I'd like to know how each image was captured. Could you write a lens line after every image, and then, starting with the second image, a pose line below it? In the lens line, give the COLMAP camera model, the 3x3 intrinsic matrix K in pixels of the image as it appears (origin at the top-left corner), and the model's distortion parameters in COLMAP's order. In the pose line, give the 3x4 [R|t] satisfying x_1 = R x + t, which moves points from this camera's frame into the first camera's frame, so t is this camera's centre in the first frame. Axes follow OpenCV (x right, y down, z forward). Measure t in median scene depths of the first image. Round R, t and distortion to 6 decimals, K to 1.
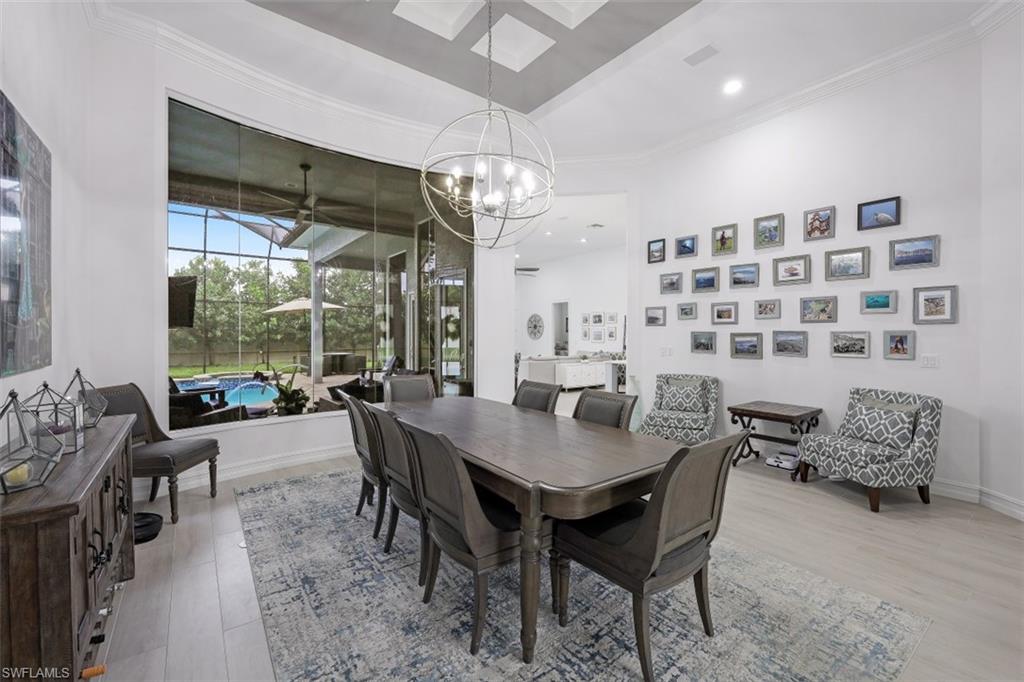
lens RADIAL K [[421.0, 0, 527.0], [0, 421.0, 340.7], [0, 0, 1]] dist [0.000660, -0.000121]
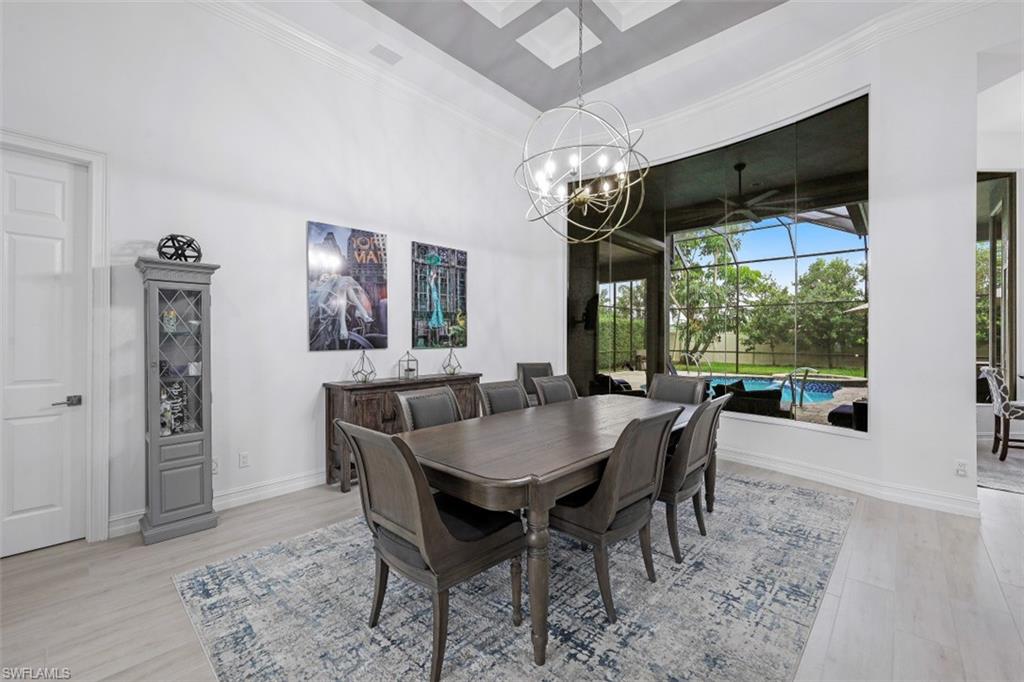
lens RADIAL K [[421.0, 0, 503.9], [0, 421.0, 337.8], [0, 0, 1]] dist [0.000660, -0.000121]
pose [[0.137901, 0.001026, -0.990446, 0.393782], [-0.015010, 0.999887, -0.001054, 0.005646], [0.990332, 0.015012, 0.137901, 0.309665]]
